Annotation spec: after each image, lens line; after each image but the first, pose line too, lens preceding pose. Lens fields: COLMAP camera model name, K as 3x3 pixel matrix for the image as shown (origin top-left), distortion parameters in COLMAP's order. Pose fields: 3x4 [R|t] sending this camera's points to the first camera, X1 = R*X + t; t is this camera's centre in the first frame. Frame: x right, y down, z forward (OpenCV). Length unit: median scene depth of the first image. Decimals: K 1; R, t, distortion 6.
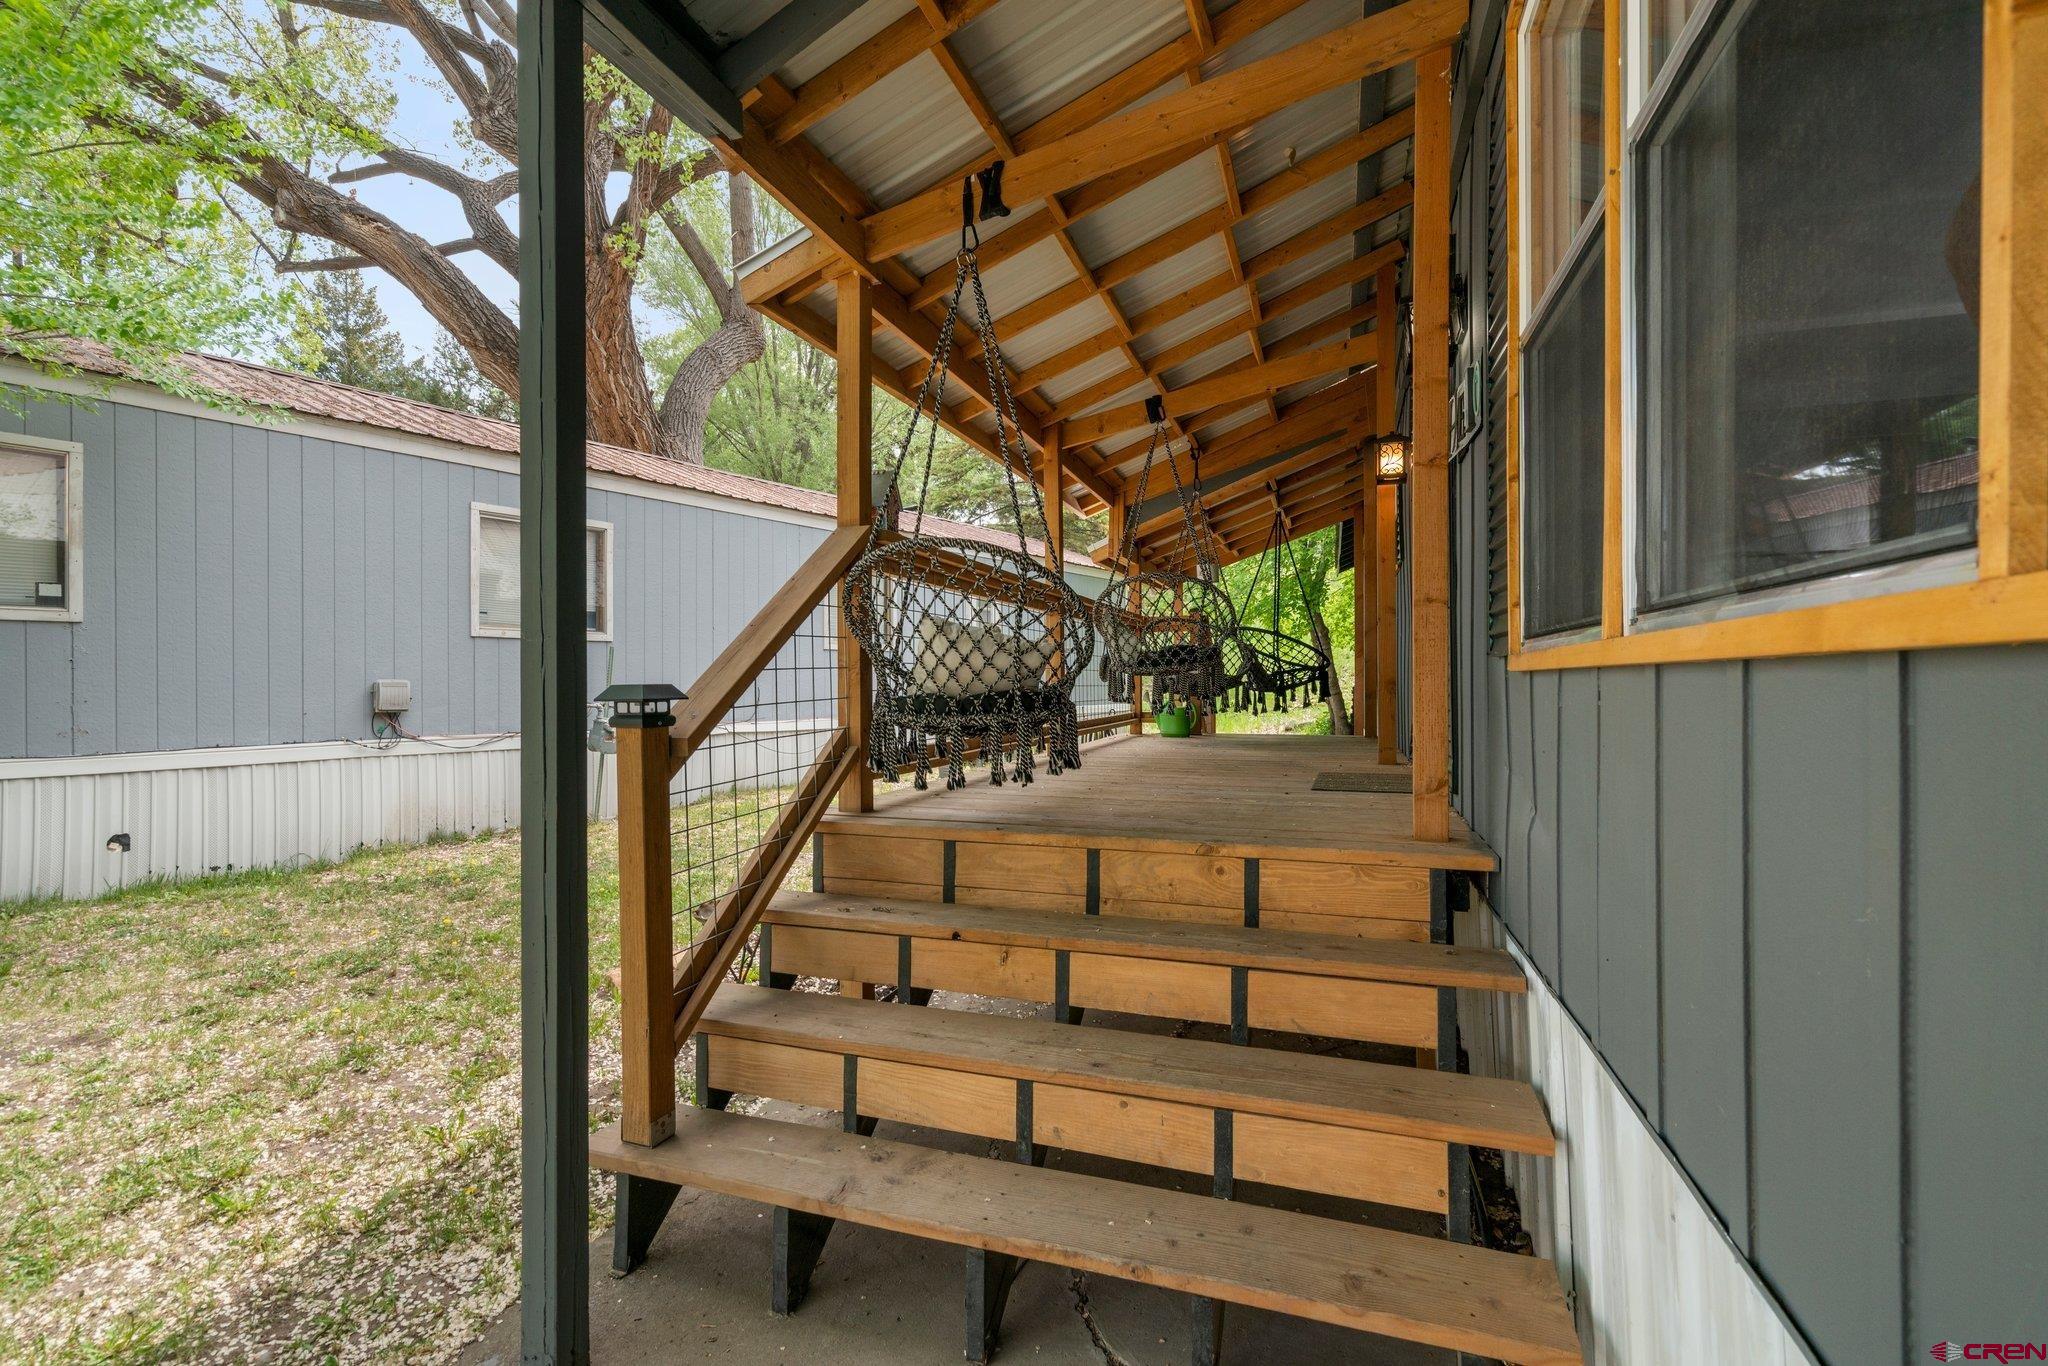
lens RADIAL K [[935.6, 0, 1014.1], [0, 935.6, 688.4], [0, 0, 1]] dist [-0.000629, -0.000564]
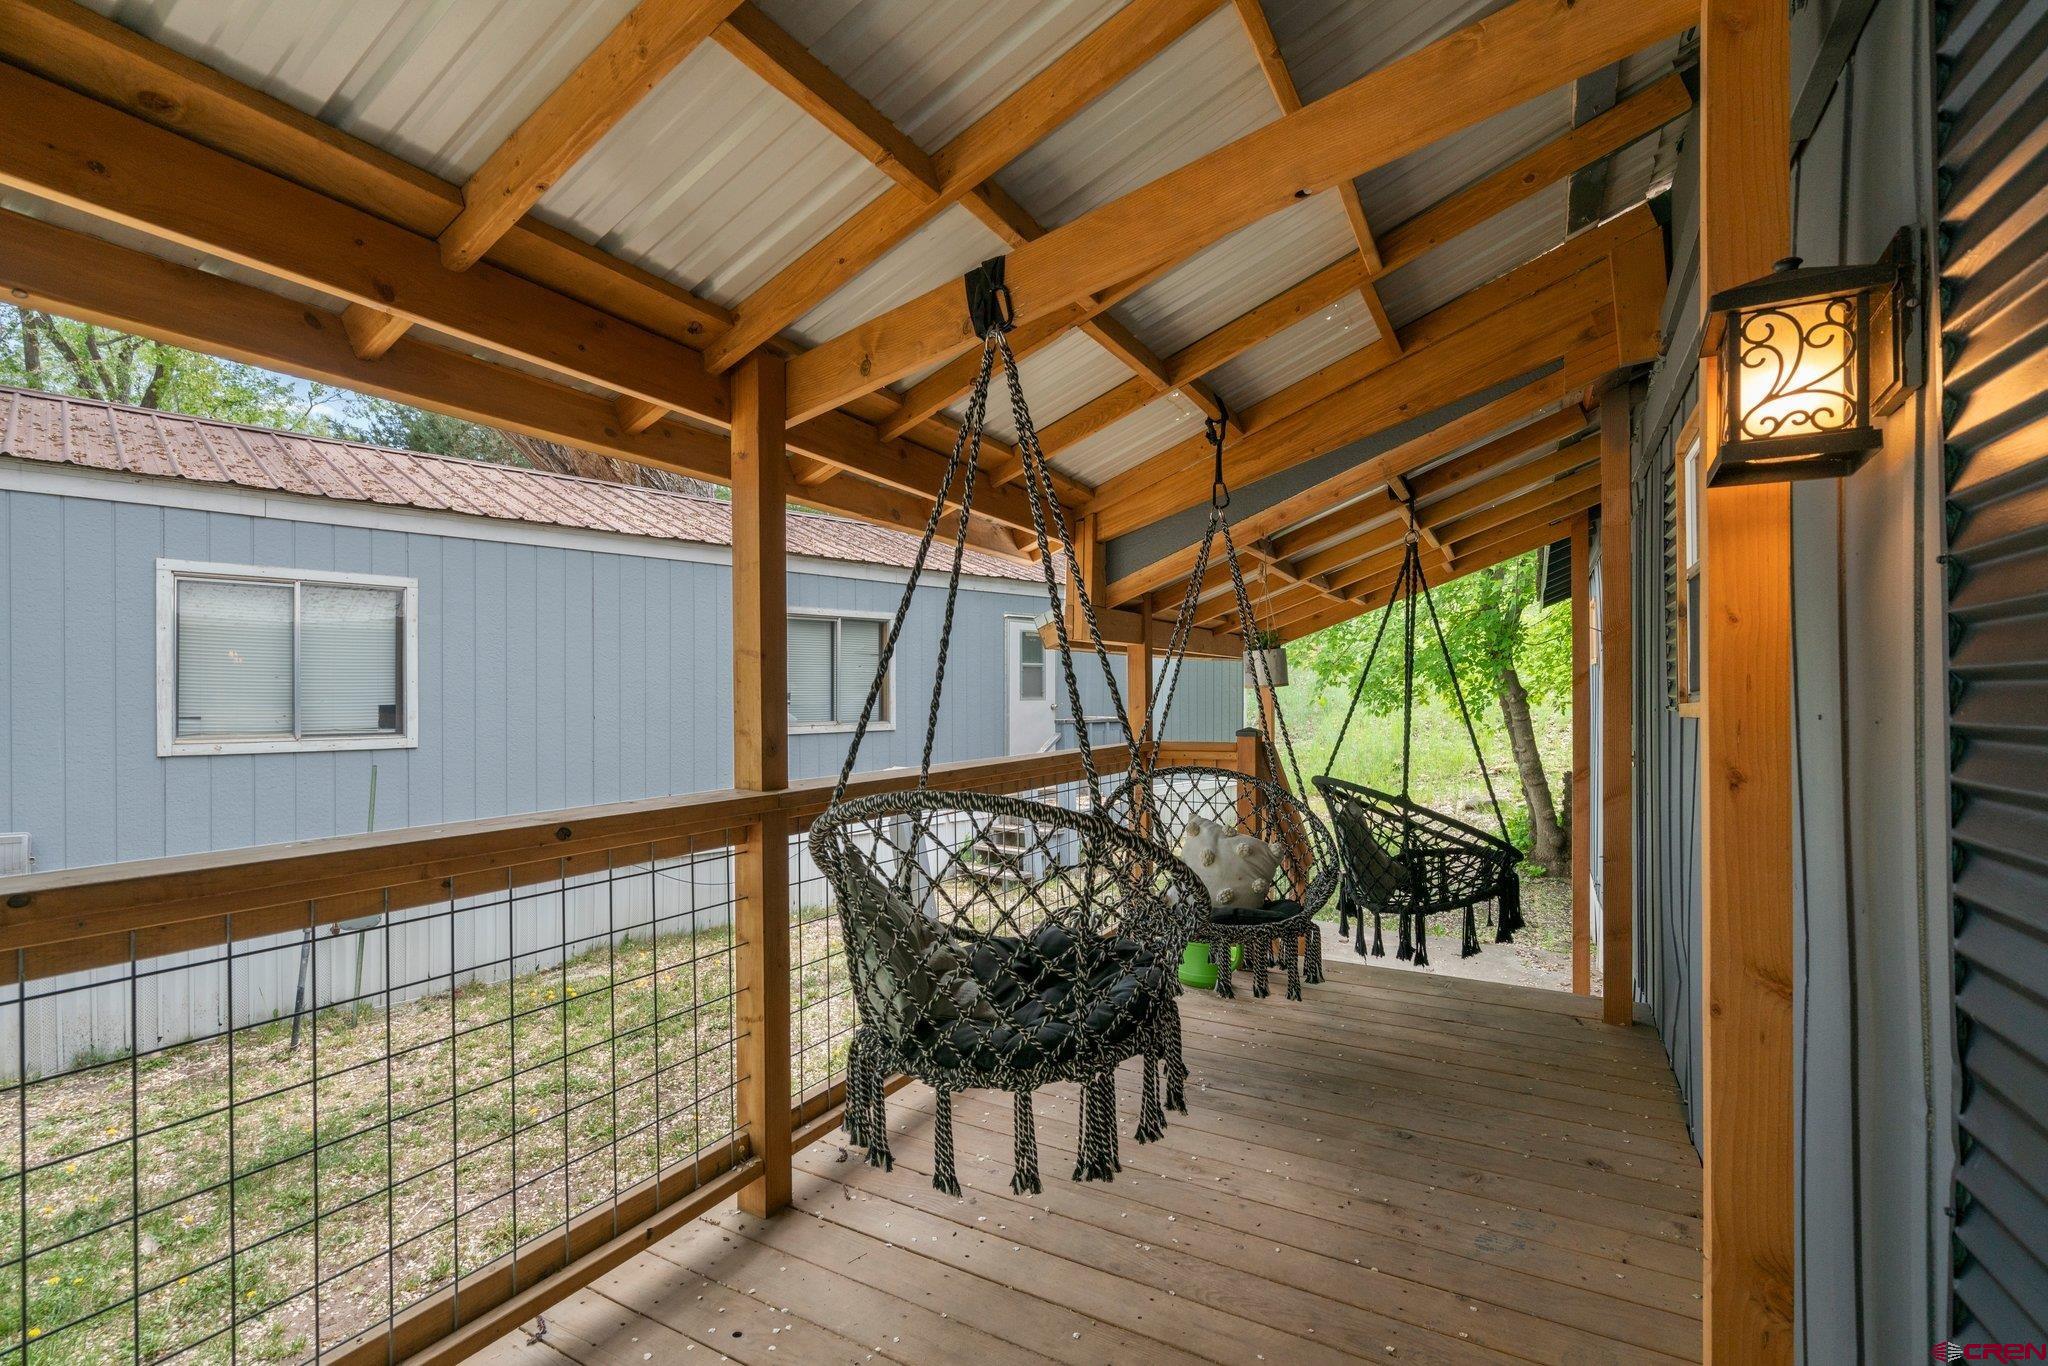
lens RADIAL K [[923.3, 0, 1022.9], [0, 923.3, 695.5], [0, 0, 1]] dist [0.001701, 0.000122]
pose [[0.984127, 0.001218, -0.177459, 0.165394], [-0.001441, 0.999998, -0.001128, -0.106186], [0.177458, 0.001366, 0.984127, 0.477366]]
